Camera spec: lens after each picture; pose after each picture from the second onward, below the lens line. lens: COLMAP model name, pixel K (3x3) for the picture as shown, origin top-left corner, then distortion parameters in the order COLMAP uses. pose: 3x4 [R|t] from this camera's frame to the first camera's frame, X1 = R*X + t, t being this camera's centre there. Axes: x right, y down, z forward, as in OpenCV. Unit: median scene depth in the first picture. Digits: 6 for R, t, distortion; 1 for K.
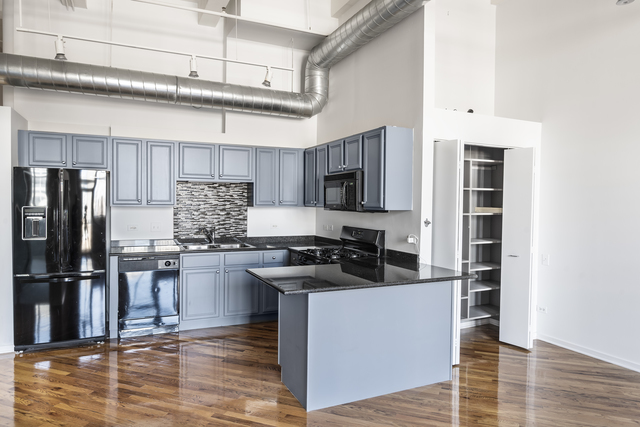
lens RADIAL K [[407.0, 0, 320.0], [0, 407.0, 213.5], [0, 0, 1]] dist [-0.004102, -0.000492]
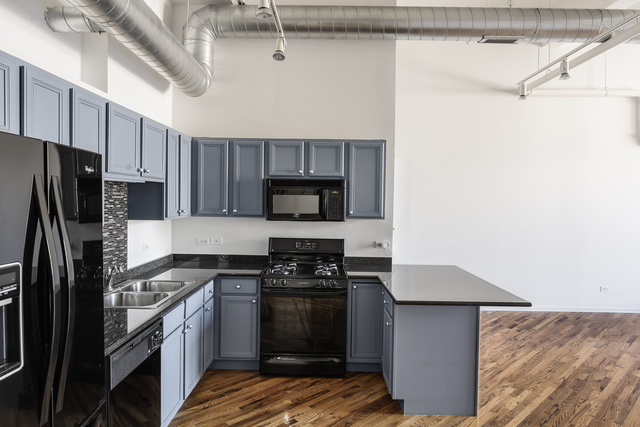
lens RADIAL K [[407.0, 0, 320.0], [0, 407.0, 213.5], [0, 0, 1]] dist [-0.004102, -0.000492]
pose [[0.433962, -0.034730, 0.900261, -0.770024], [0.015576, 0.999397, 0.031046, -0.053344], [-0.900796, 0.000549, 0.434241, 0.615478]]
